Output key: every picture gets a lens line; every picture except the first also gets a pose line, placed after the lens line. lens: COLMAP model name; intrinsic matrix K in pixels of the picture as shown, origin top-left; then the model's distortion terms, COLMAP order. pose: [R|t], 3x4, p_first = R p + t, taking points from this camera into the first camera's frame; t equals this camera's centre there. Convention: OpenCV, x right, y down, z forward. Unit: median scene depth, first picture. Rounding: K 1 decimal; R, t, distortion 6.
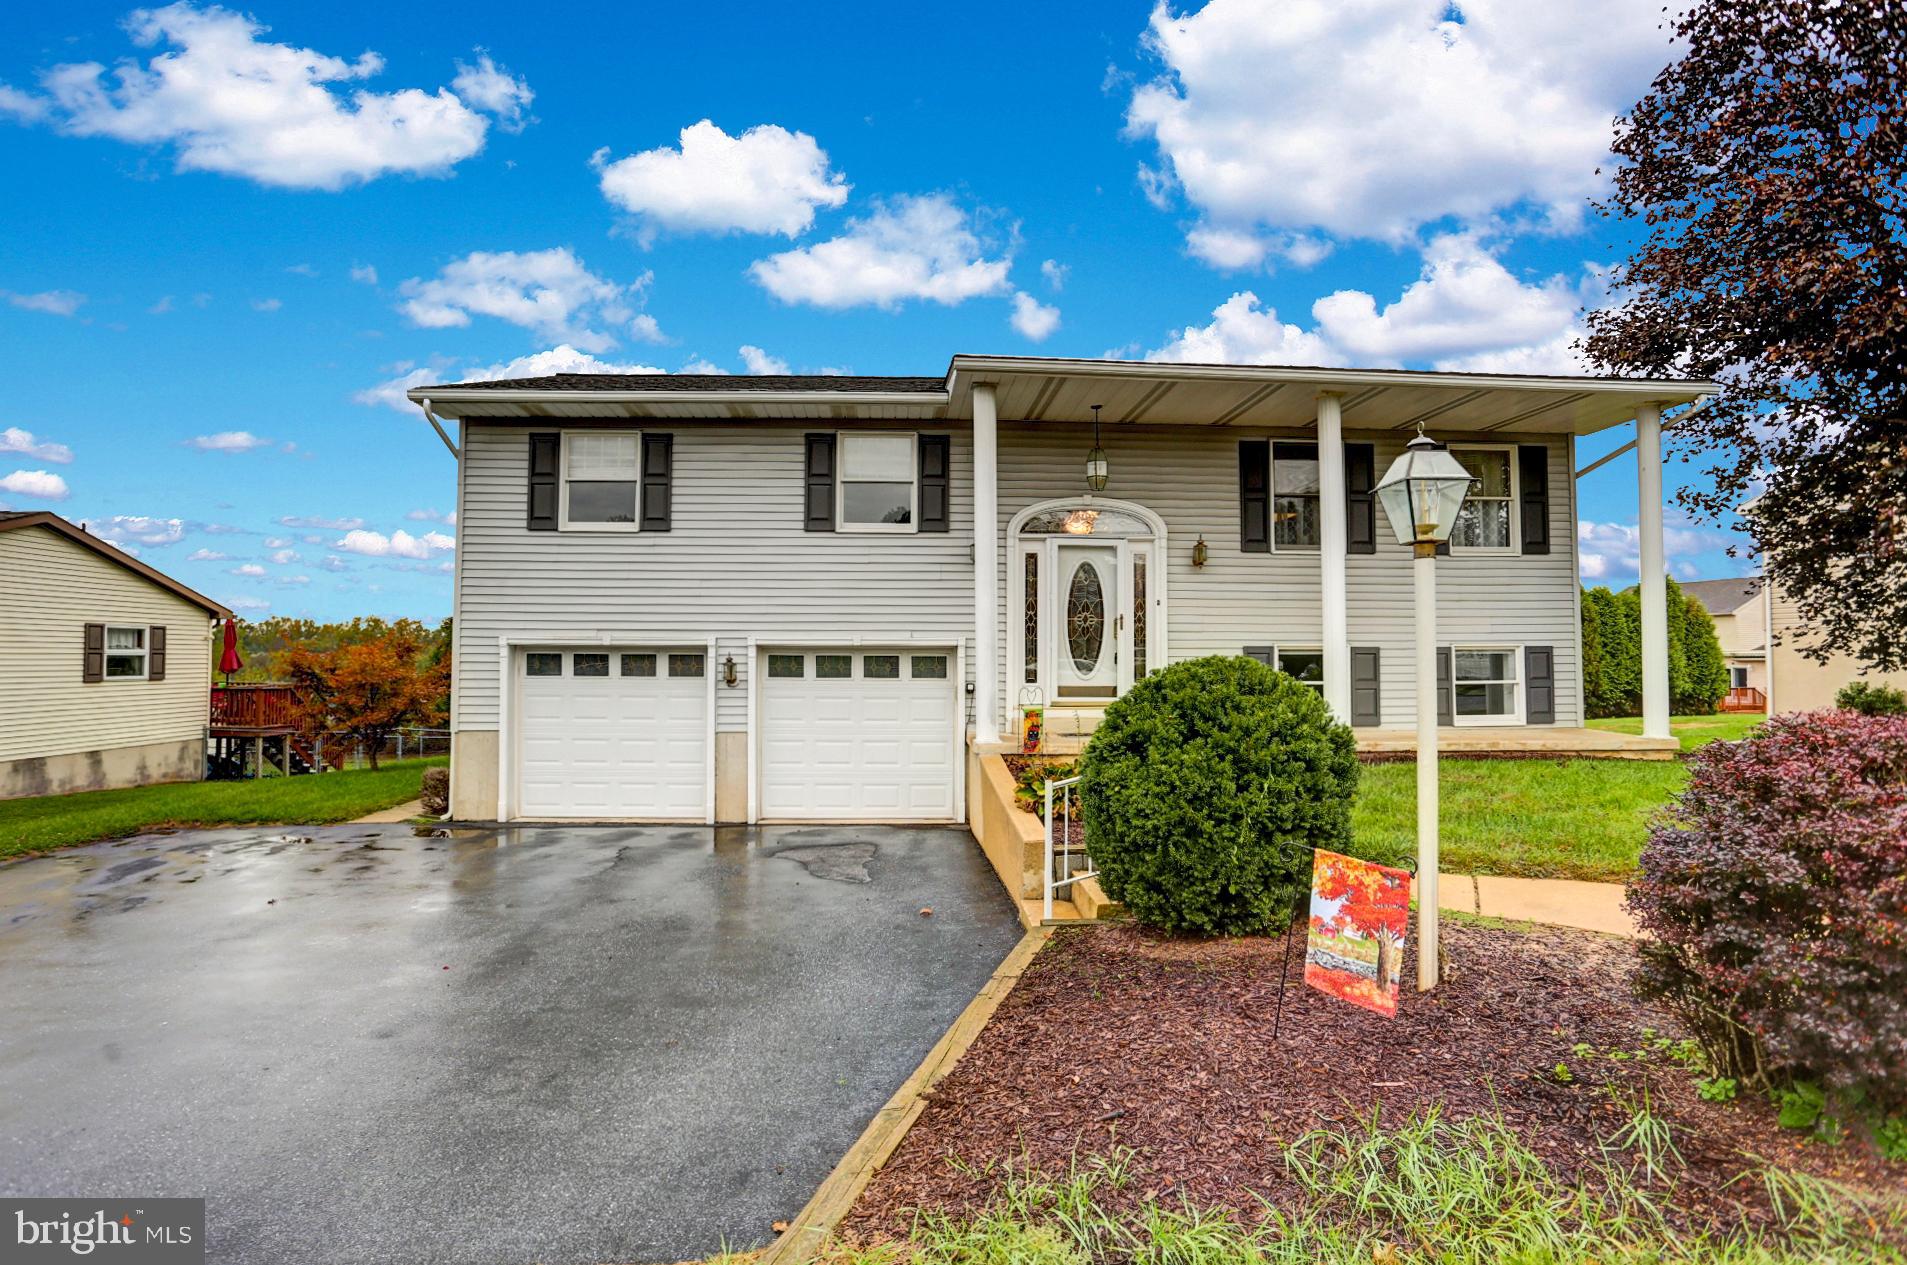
lens RADIAL K [[933.4, 0, 948.2], [0, 933.4, 637.7], [0, 0, 1]] dist [-0.035452, 0.000776]
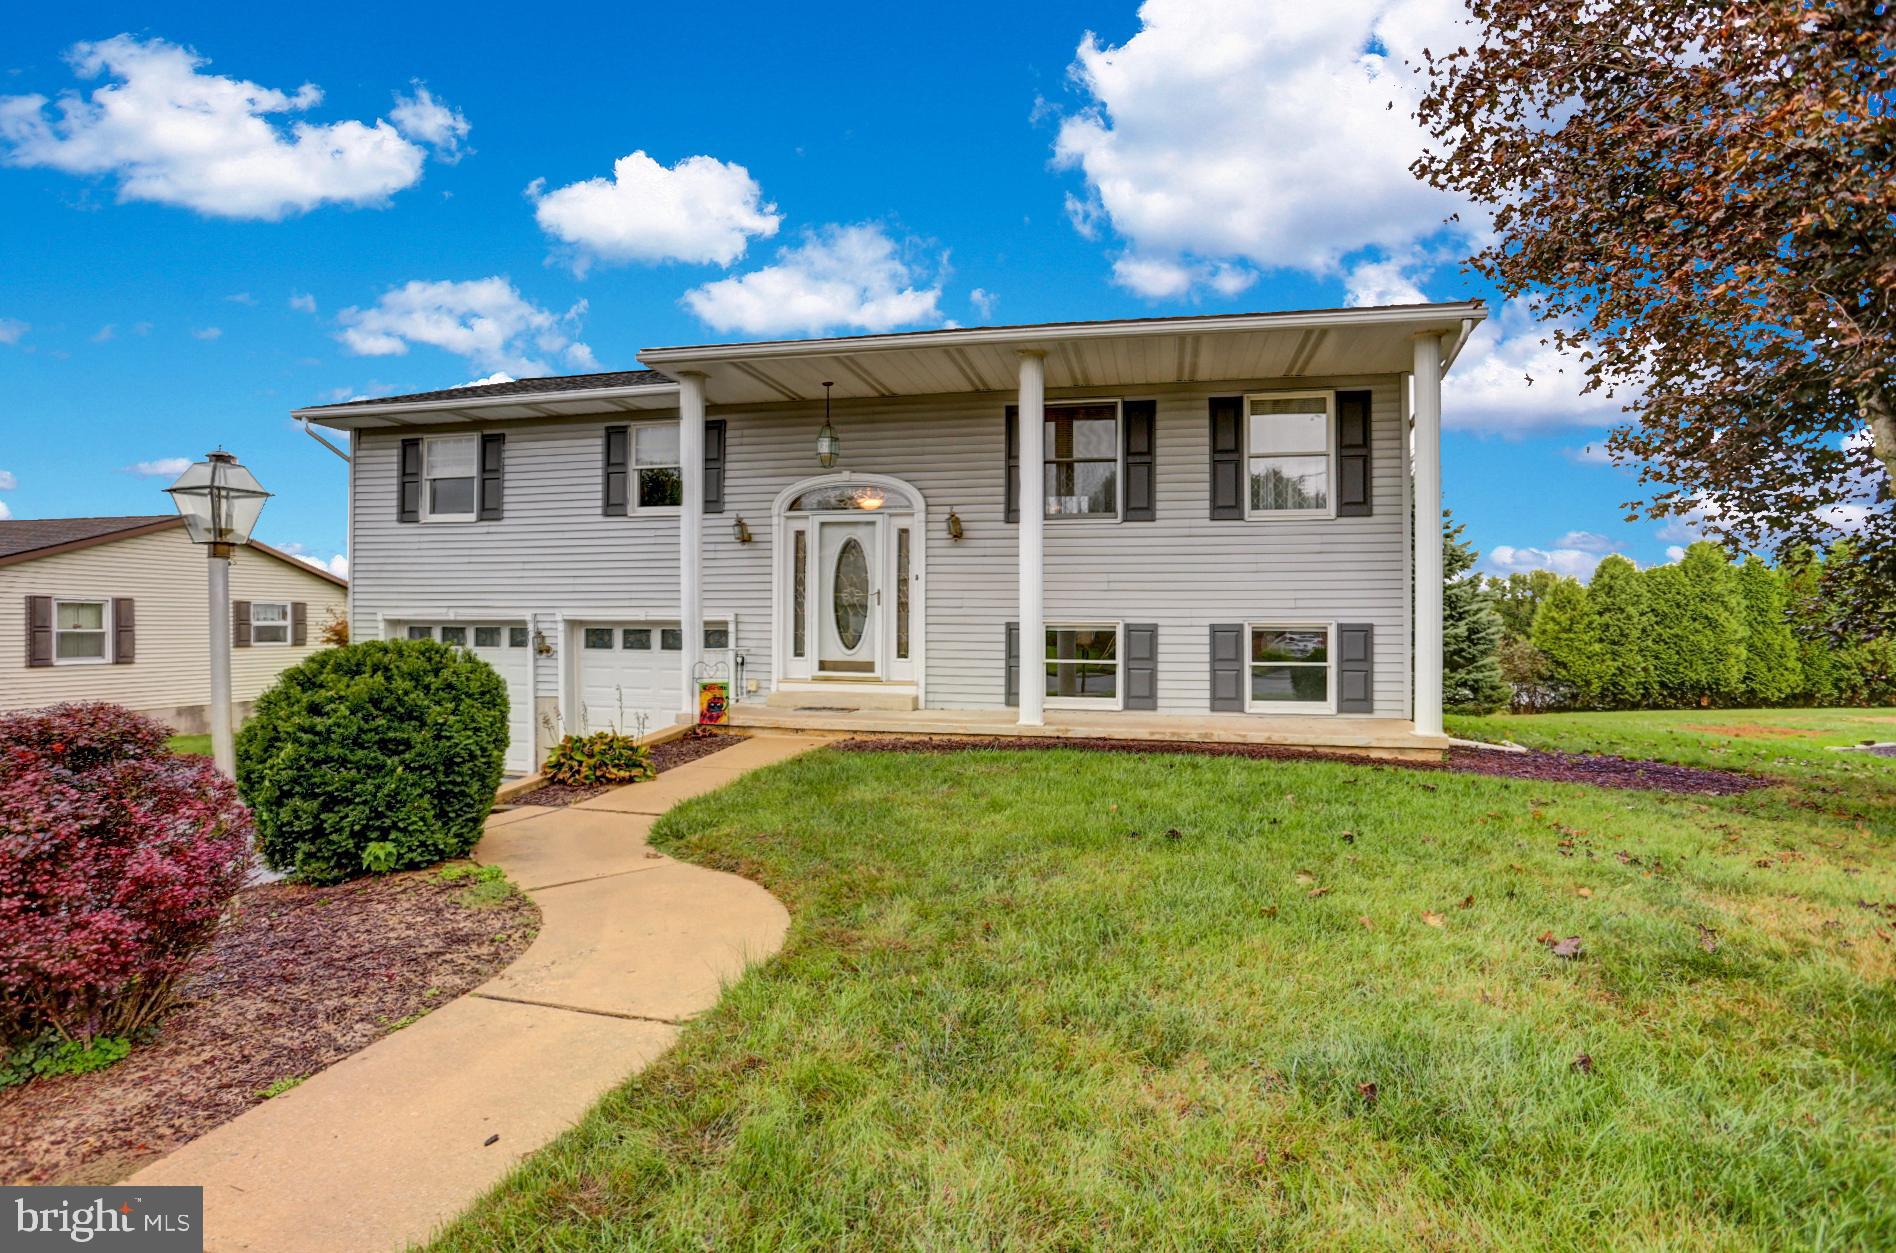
lens RADIAL K [[928.0, 0, 937.9], [0, 928.0, 622.0], [0, 0, 1]] dist [-0.035452, 0.000776]
pose [[0.961581, 0.003115, -0.274503, 0.518177], [0.000718, 0.999904, 0.013861, -0.004377], [0.274520, -0.013526, 0.961486, 0.064134]]
